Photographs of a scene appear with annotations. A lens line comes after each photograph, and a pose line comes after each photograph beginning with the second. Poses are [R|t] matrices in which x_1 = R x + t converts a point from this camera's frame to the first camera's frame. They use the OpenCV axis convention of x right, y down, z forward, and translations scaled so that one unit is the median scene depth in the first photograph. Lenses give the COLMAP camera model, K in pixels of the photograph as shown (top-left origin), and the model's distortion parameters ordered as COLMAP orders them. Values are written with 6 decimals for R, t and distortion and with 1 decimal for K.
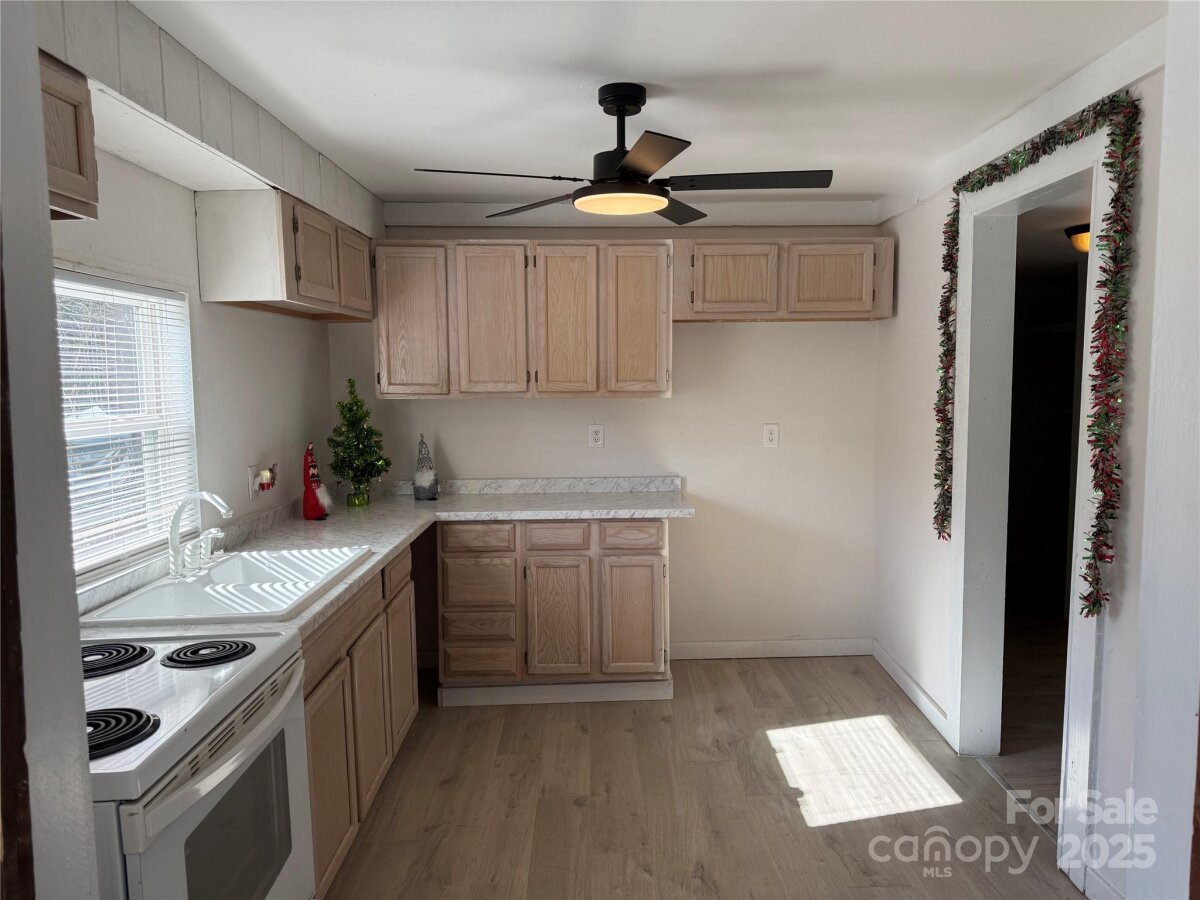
lens RADIAL K [[845.1, 0, 609.3], [0, 845.1, 442.0], [0, 0, 1]] dist [0.074086, -0.081367]
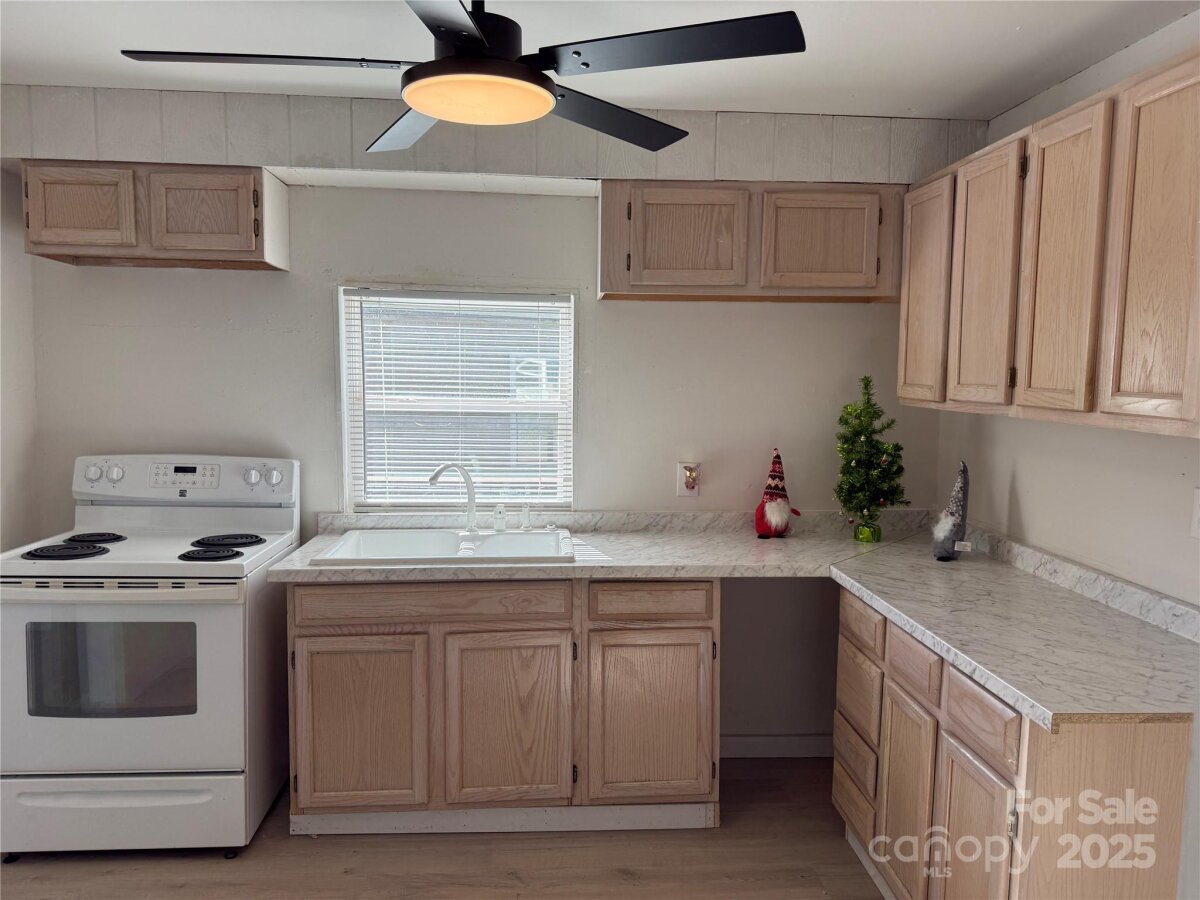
lens RADIAL K [[845.1, 0, 610.7], [0, 845.1, 456.3], [0, 0, 1]] dist [0.074086, -0.081367]
pose [[0.061760, 0.112341, -0.991749, 0.473036], [-0.093846, 0.989897, 0.106287, -0.065128], [0.993669, 0.086508, 0.071679, 0.742115]]
